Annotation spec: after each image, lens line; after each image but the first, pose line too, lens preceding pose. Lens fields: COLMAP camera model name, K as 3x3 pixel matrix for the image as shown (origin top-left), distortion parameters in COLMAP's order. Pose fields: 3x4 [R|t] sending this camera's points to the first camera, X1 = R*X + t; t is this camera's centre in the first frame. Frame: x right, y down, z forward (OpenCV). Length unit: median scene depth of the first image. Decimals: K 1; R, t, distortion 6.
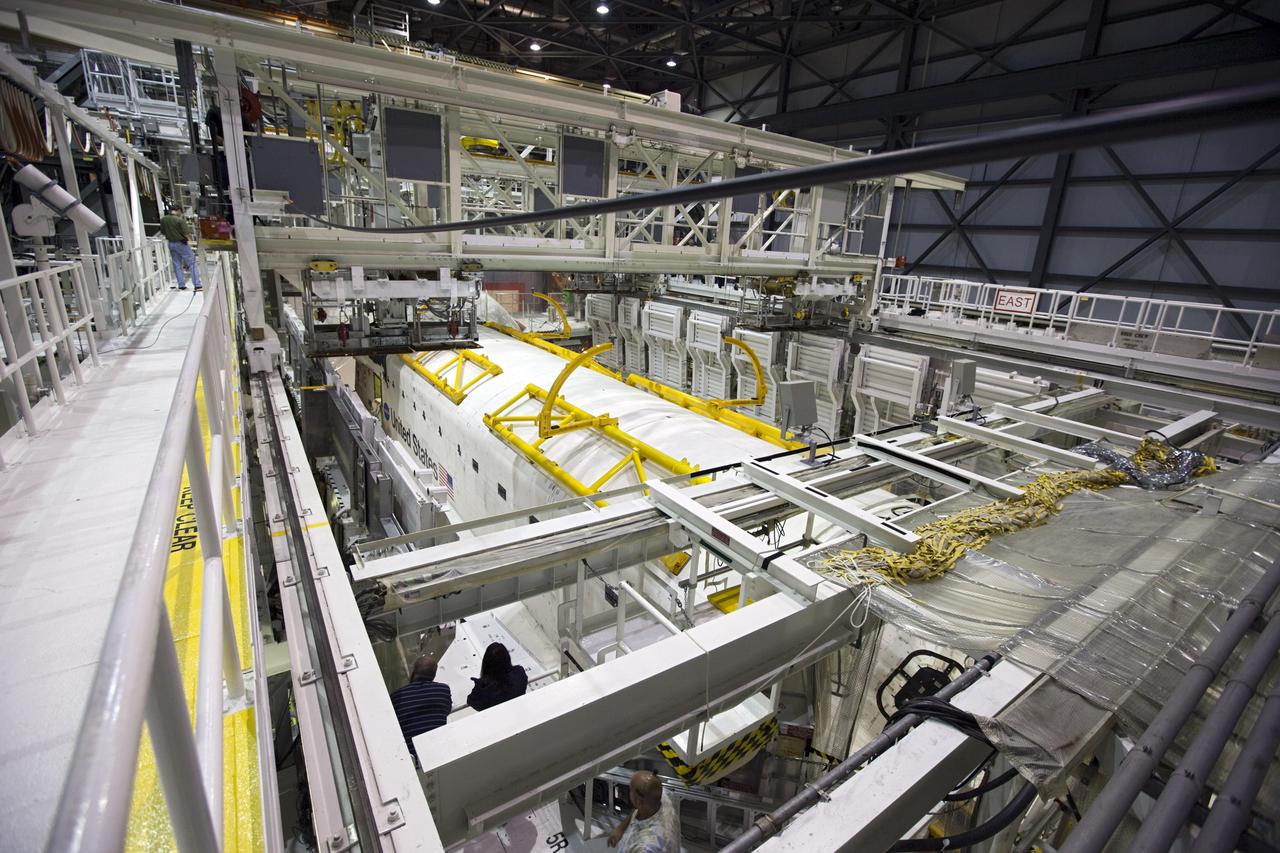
lens RADIAL K [[589.4, 0, 640.0], [0, 589.4, 426.5], [0, 0, 1]] dist [-0.017535, 0.000539]
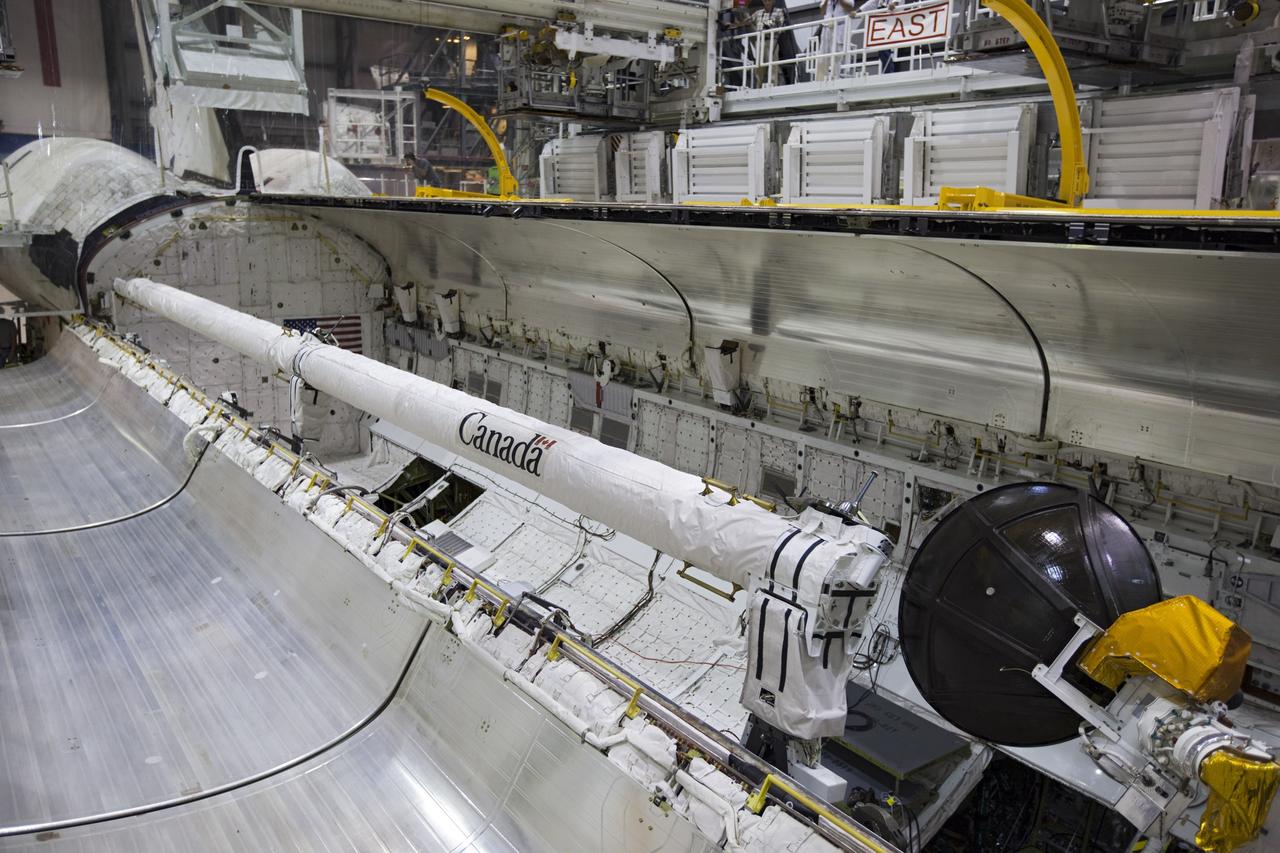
lens RADIAL K [[1026.7, 0, 632.9], [0, 1026.7, 418.7], [0, 0, 1]] dist [-0.022584, 0.110936]
pose [[0.999227, -0.037387, 0.012155, -0.042050], [0.038389, 0.994571, -0.096721, 0.078440], [-0.008473, 0.097113, 0.995237, 0.241632]]
